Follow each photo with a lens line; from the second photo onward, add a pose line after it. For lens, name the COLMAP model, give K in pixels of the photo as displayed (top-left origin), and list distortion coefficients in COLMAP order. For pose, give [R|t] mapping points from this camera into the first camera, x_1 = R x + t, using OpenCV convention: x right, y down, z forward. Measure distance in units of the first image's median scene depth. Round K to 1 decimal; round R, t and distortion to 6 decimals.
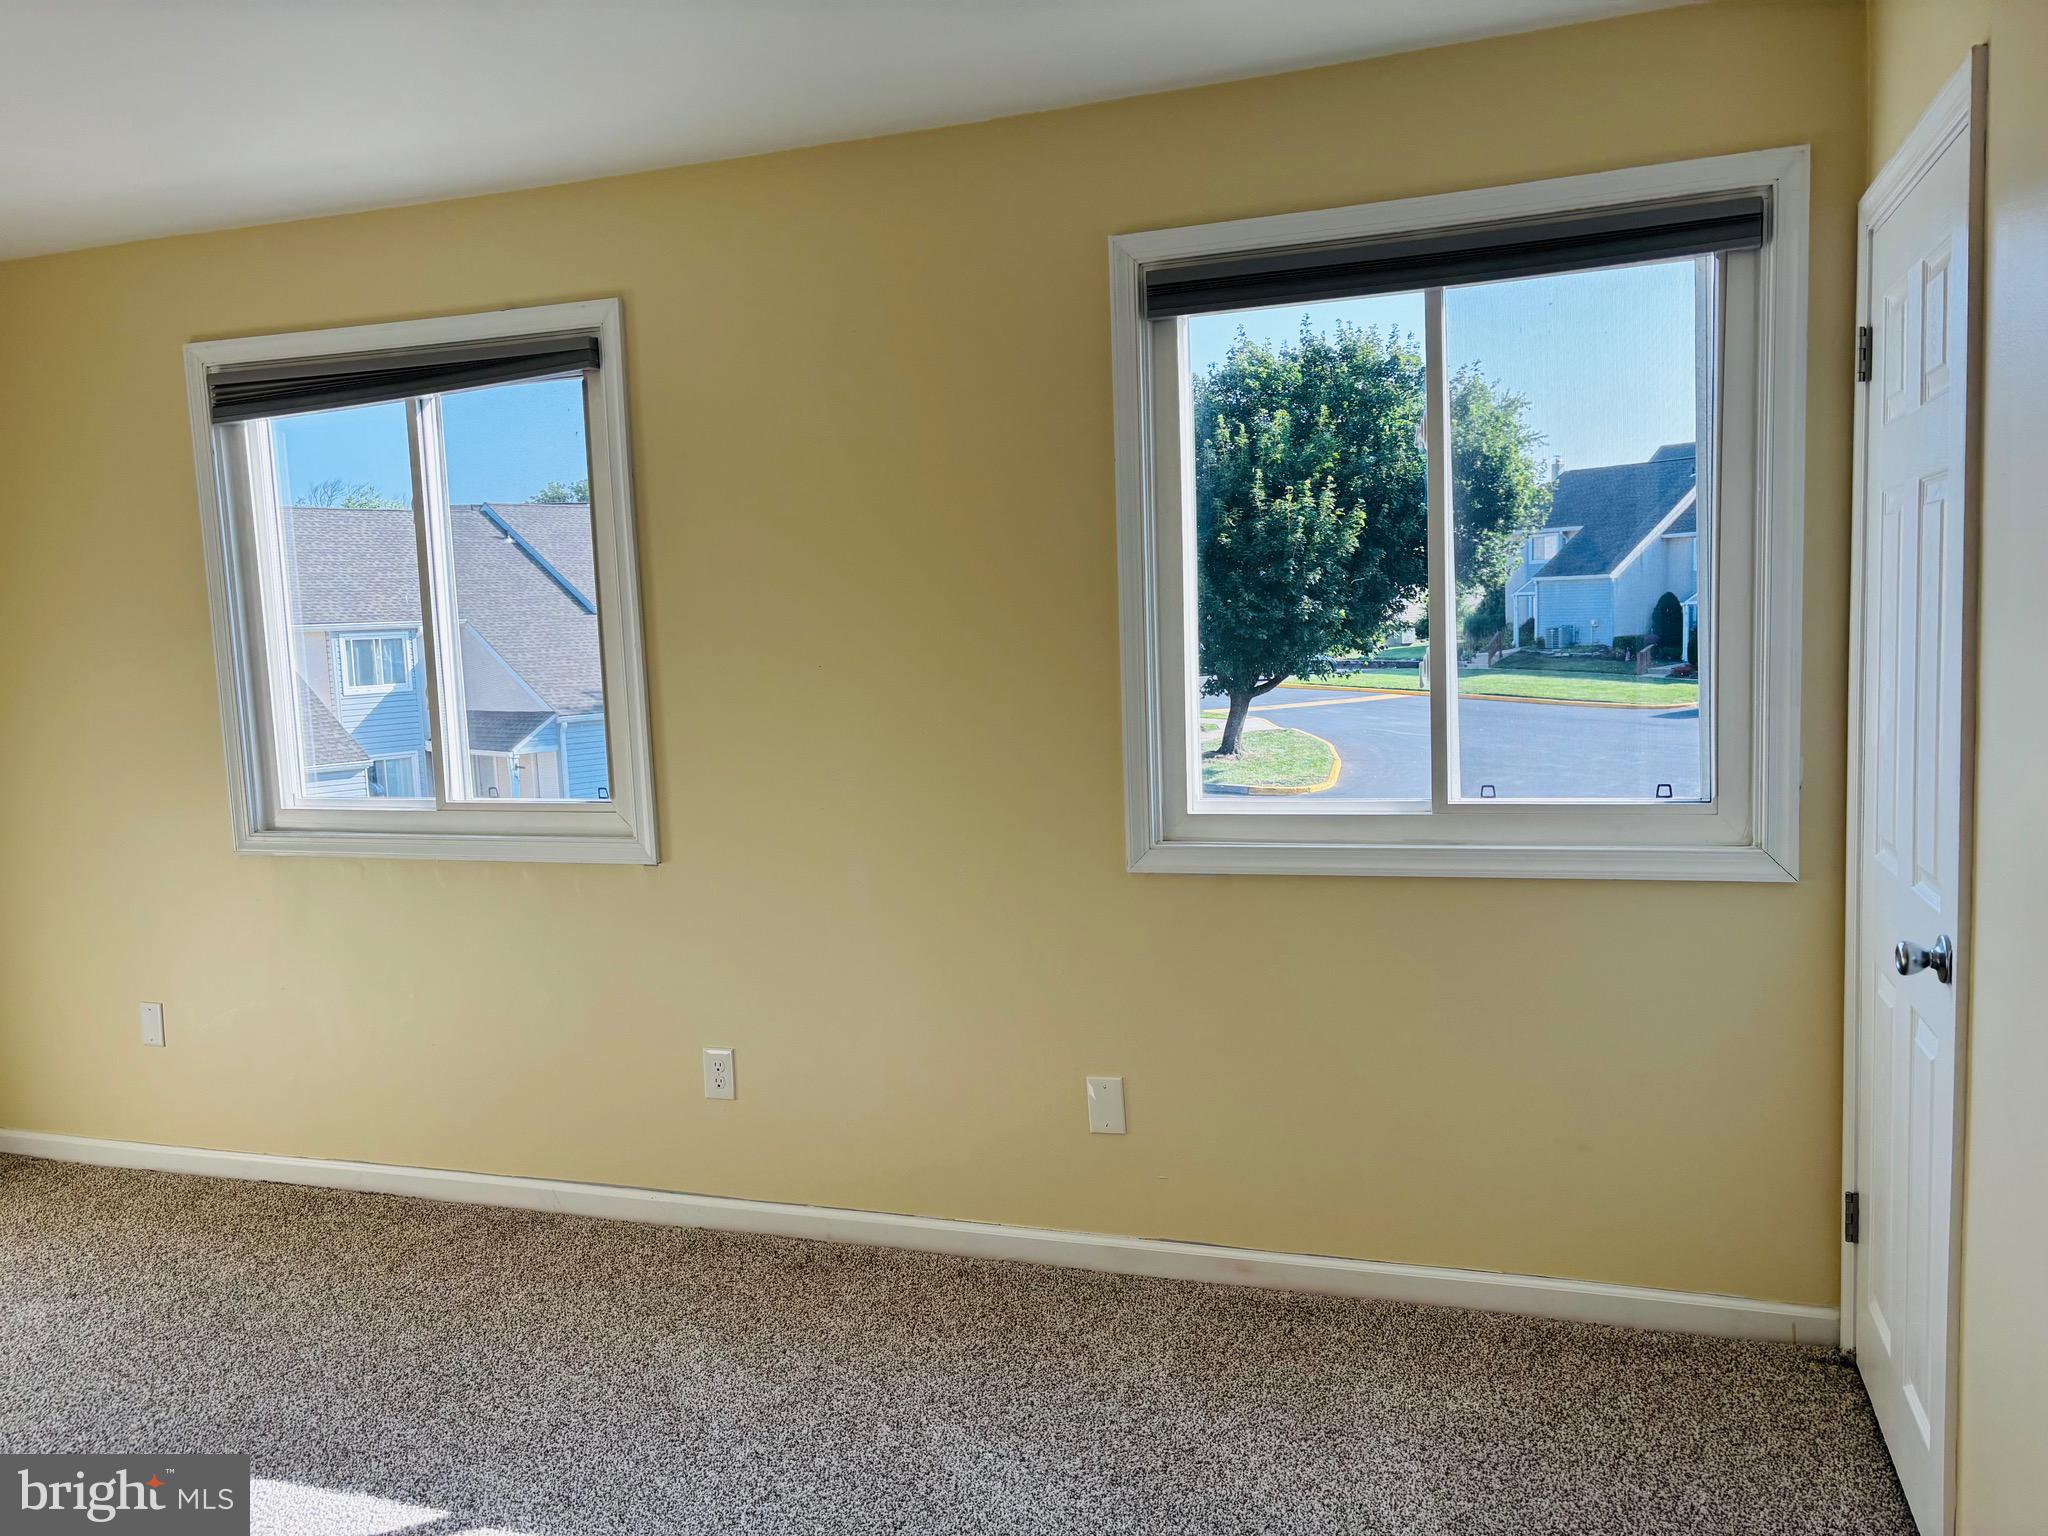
lens RADIAL K [[1556.3, 0, 1018.7], [0, 1556.3, 783.4], [0, 0, 1]] dist [0.052135, -0.056292]
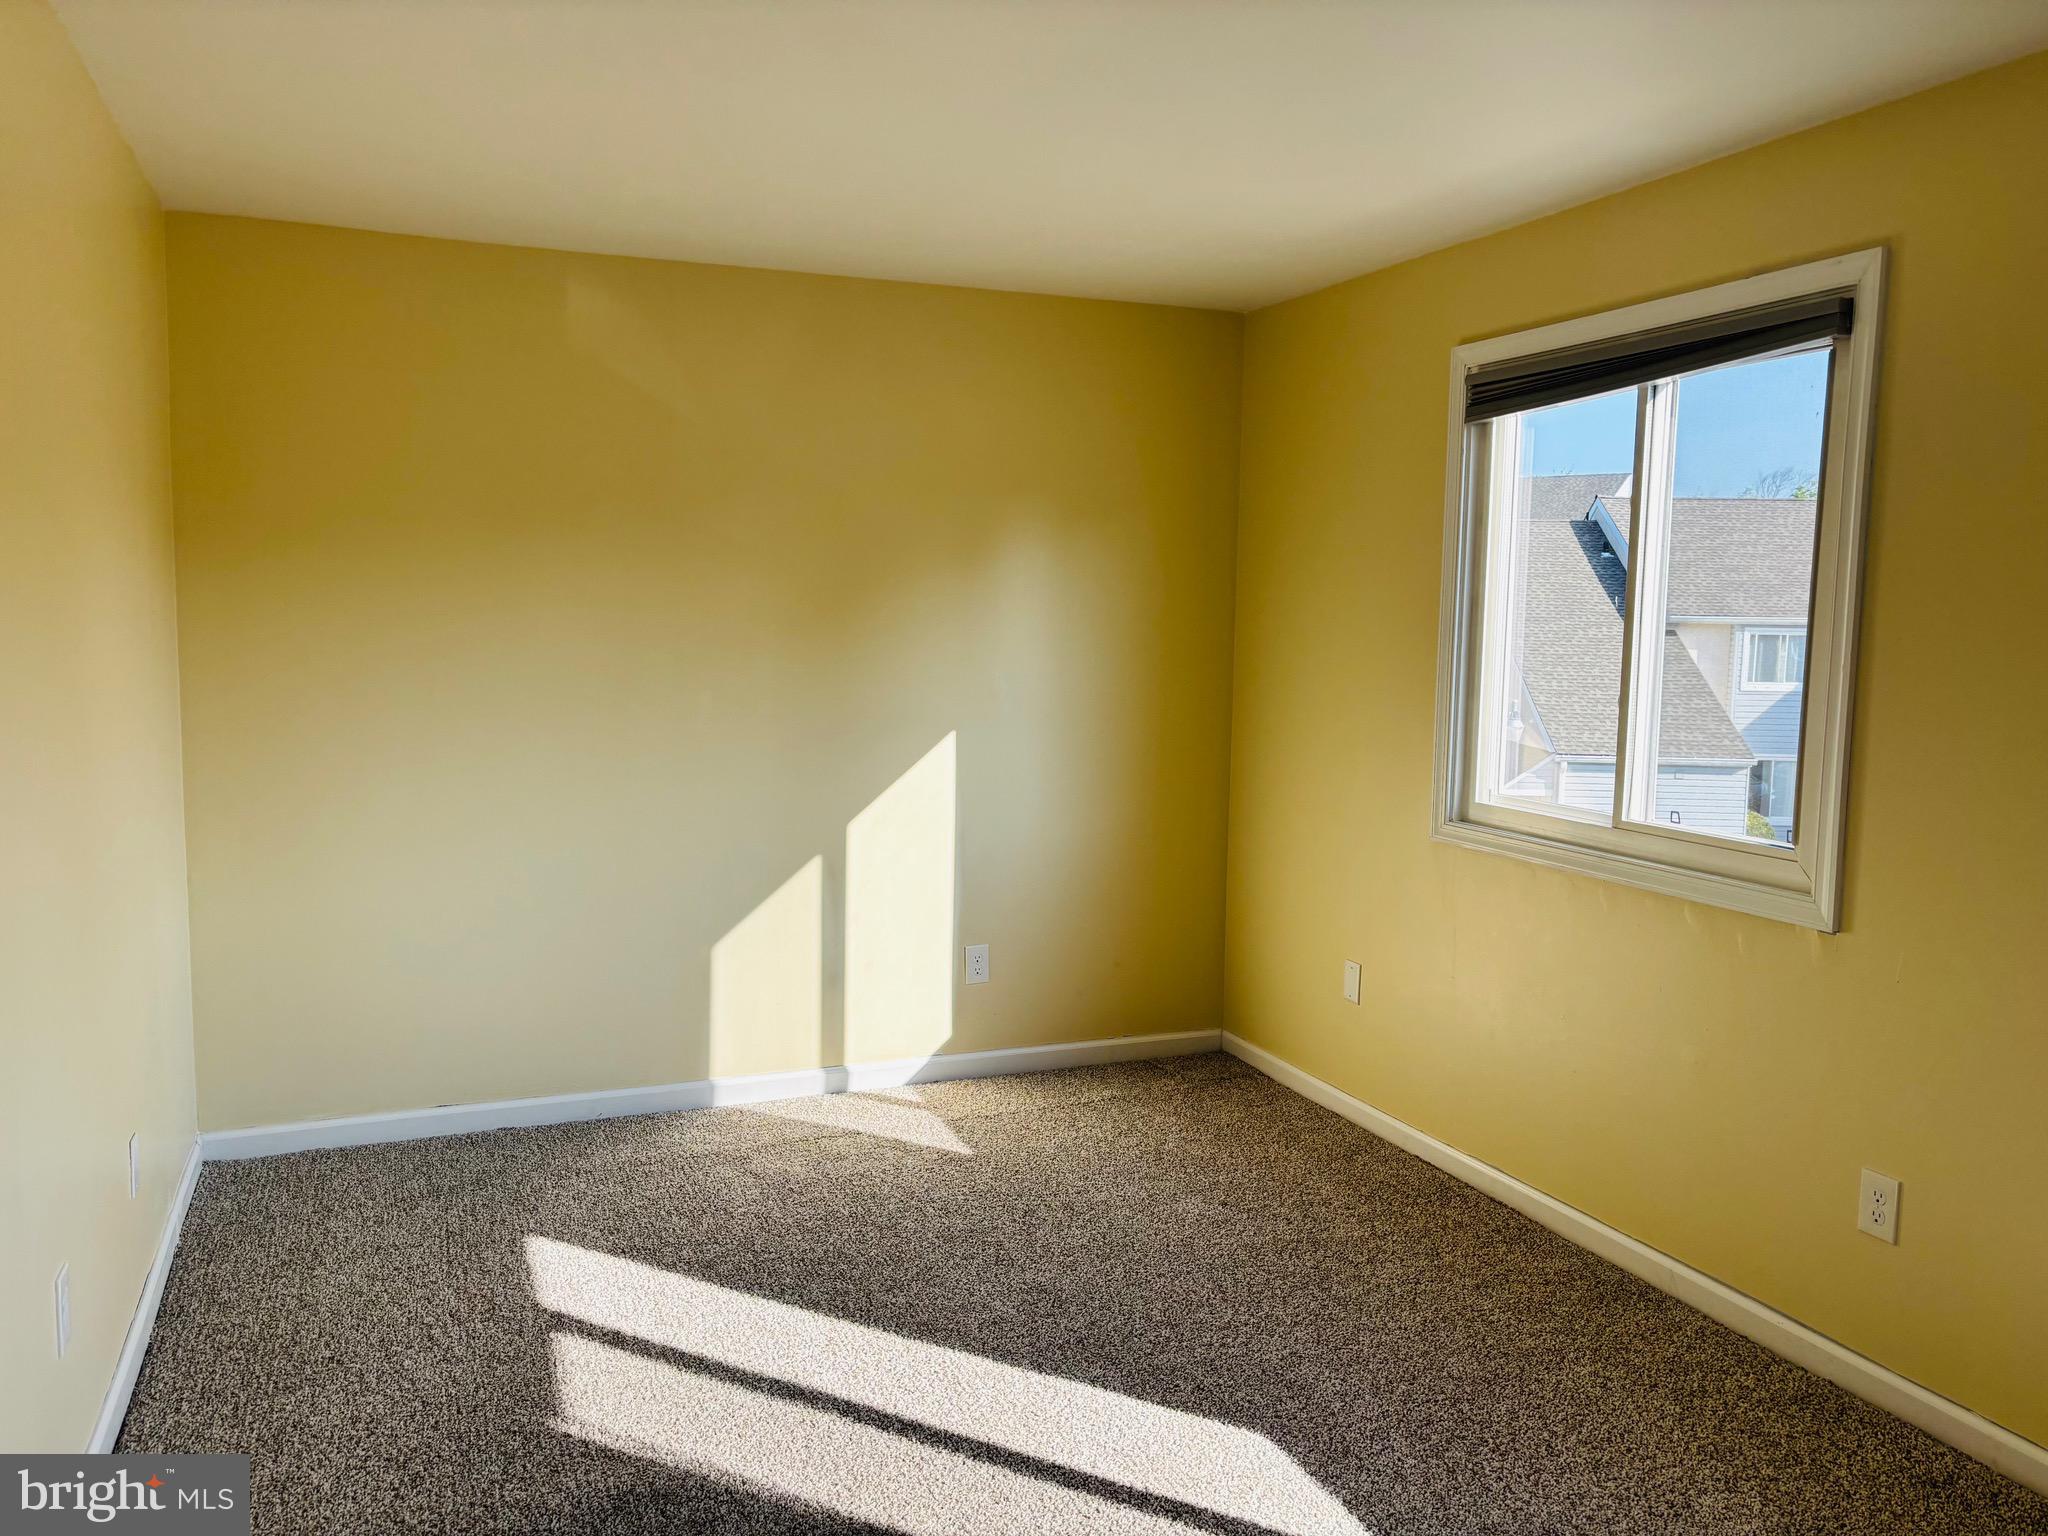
lens RADIAL K [[1556.3, 0, 1022.2], [0, 1556.3, 776.6], [0, 0, 1]] dist [0.052135, -0.056292]
pose [[0.650186, 0.127330, -0.749029, 0.095904], [-0.125796, 0.990291, 0.059147, -0.023830], [0.749288, 0.055768, 0.659892, 0.120549]]
